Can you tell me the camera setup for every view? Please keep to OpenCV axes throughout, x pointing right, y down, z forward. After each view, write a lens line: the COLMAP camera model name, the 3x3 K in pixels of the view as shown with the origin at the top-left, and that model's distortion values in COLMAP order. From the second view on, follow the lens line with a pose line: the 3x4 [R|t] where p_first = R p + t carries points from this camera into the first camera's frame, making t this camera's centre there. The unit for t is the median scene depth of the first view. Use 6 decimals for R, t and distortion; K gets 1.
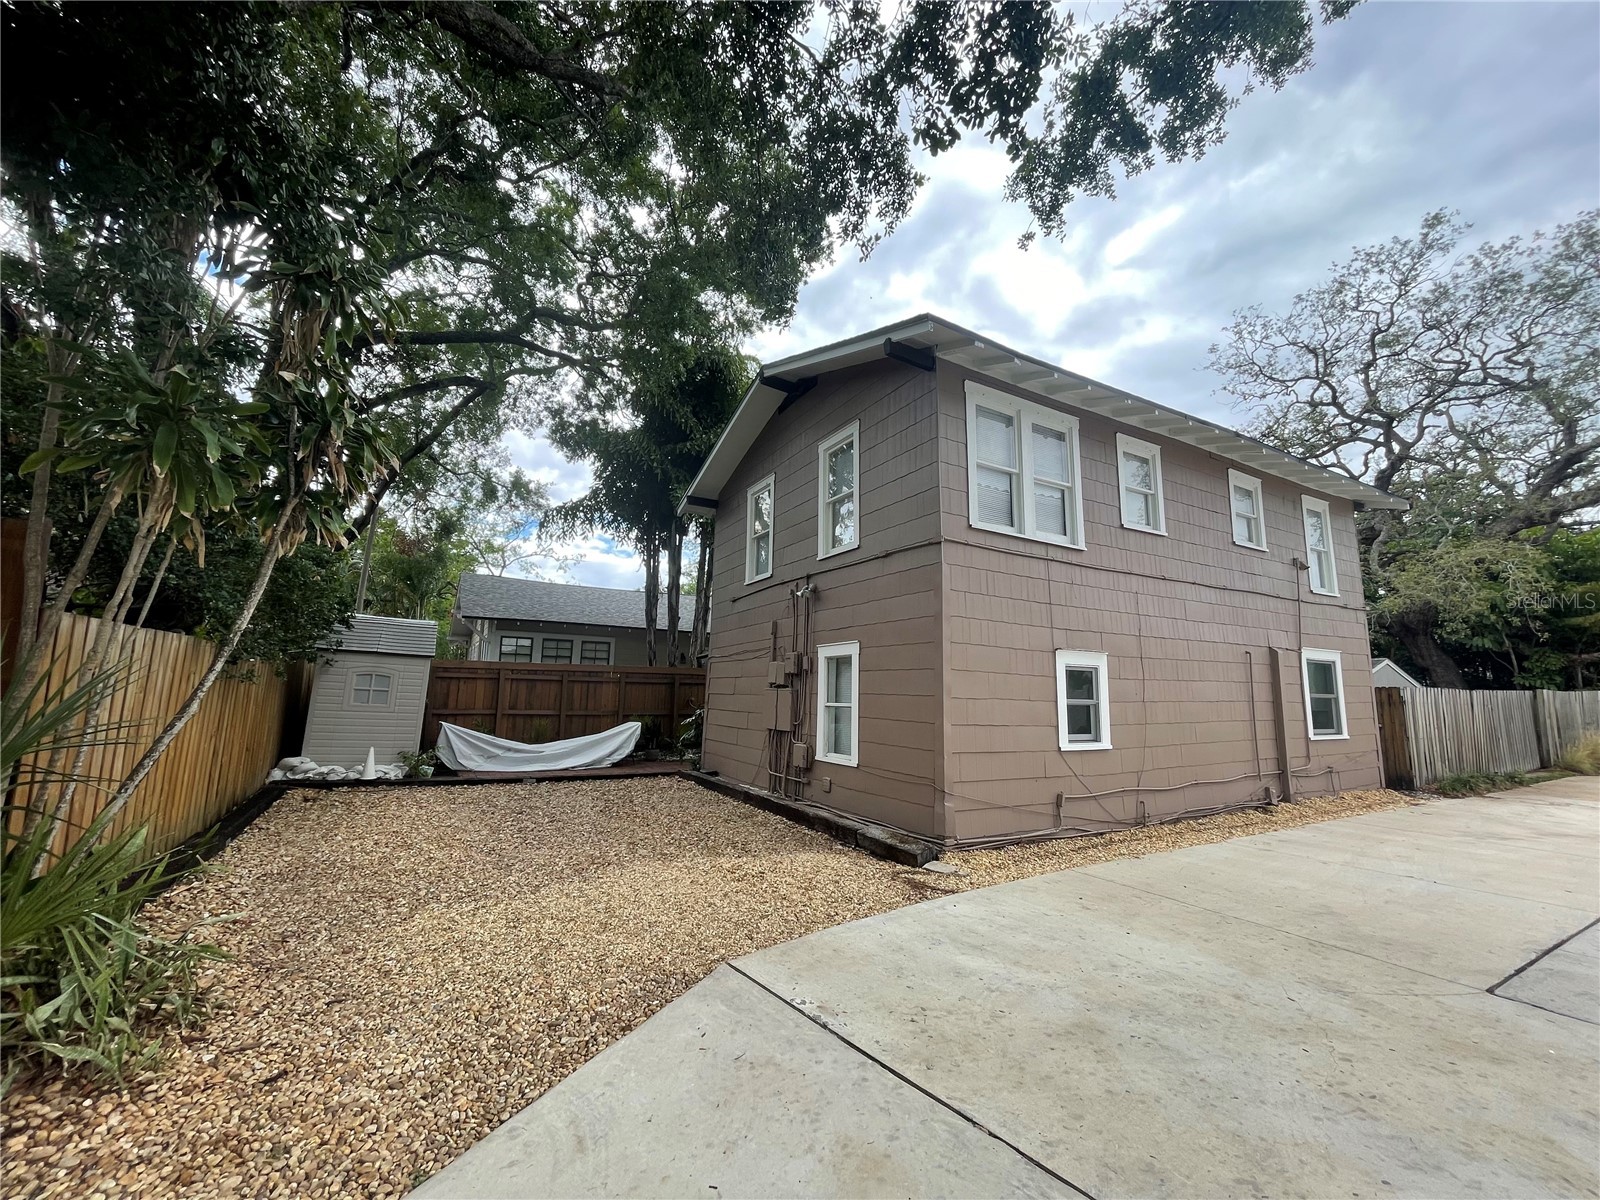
lens RADIAL K [[649.0, 0, 801.1], [0, 649.0, 592.4], [0, 0, 1]] dist [-0.013367, 0.000773]
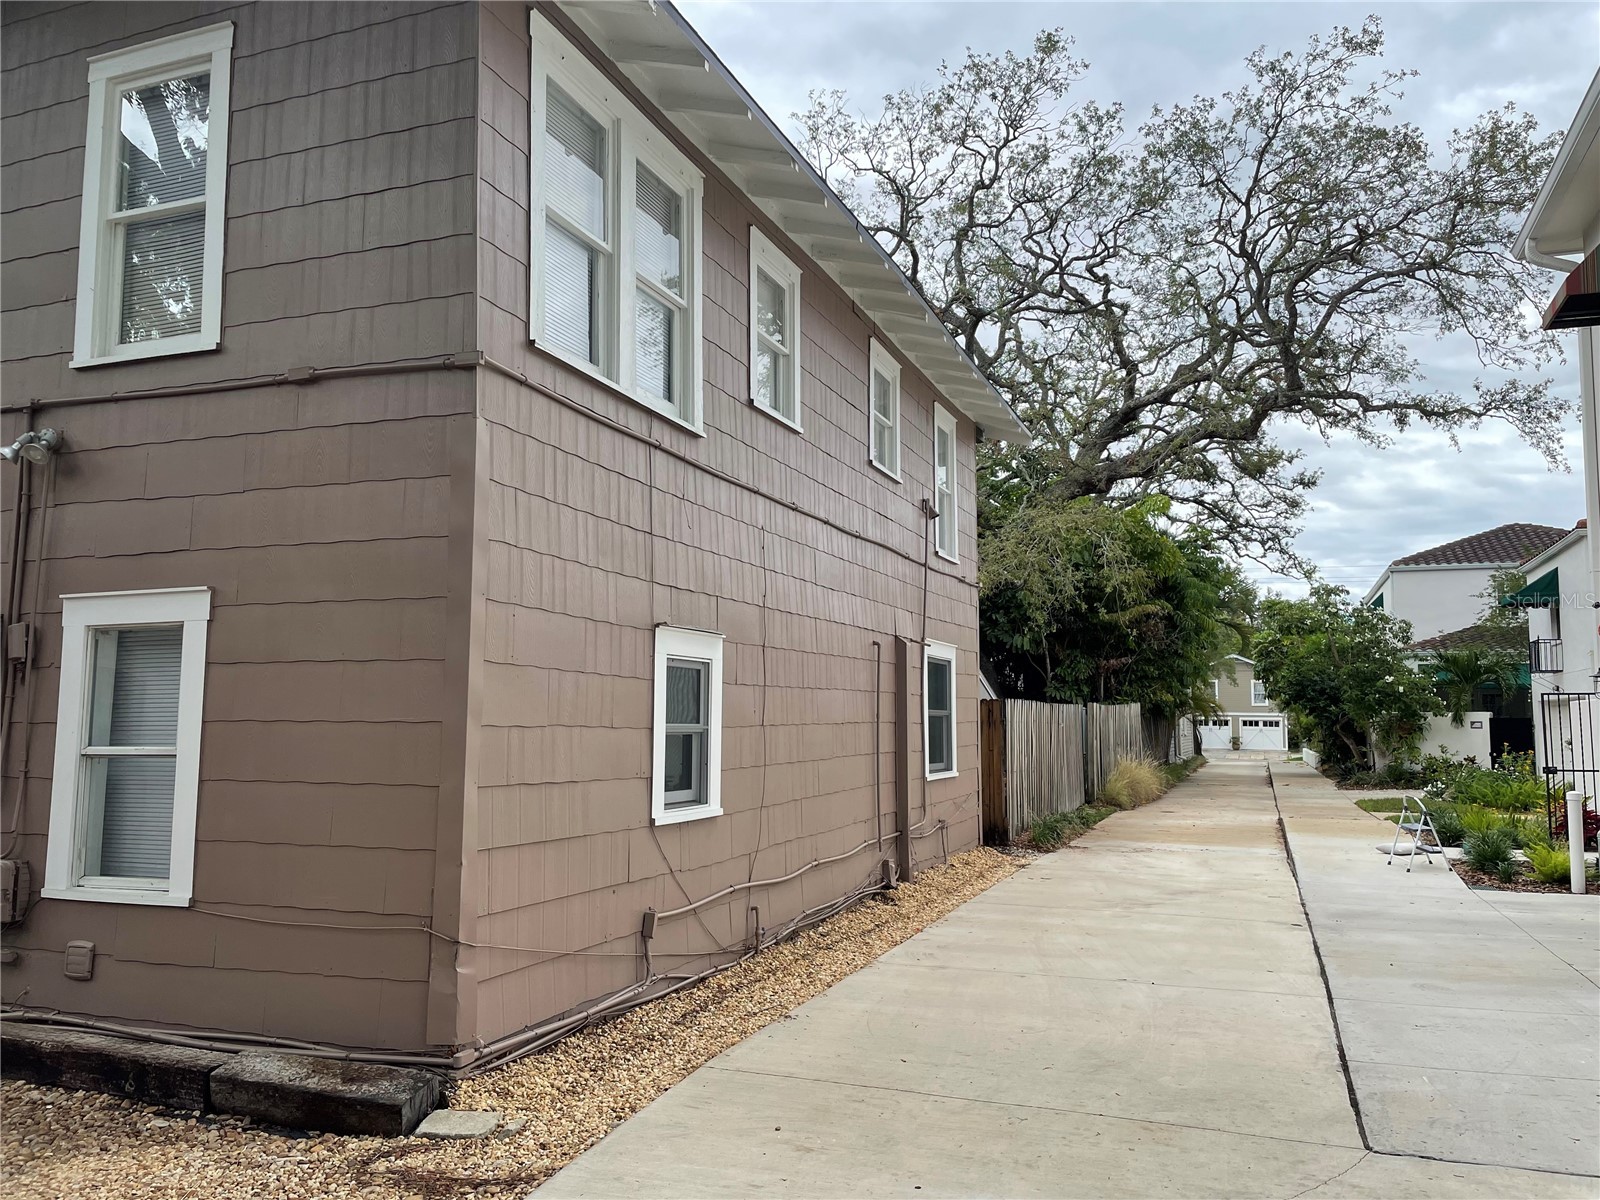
lens RADIAL K [[1199.8, 0, 802.9], [0, 1199.8, 599.2], [0, 0, 1]] dist [0.053103, -0.058019]
pose [[0.766938, 0.048601, 0.639878, -0.108021], [-0.086136, 0.995901, 0.027597, 0.031396], [-0.635914, -0.076282, 0.767981, 0.211844]]
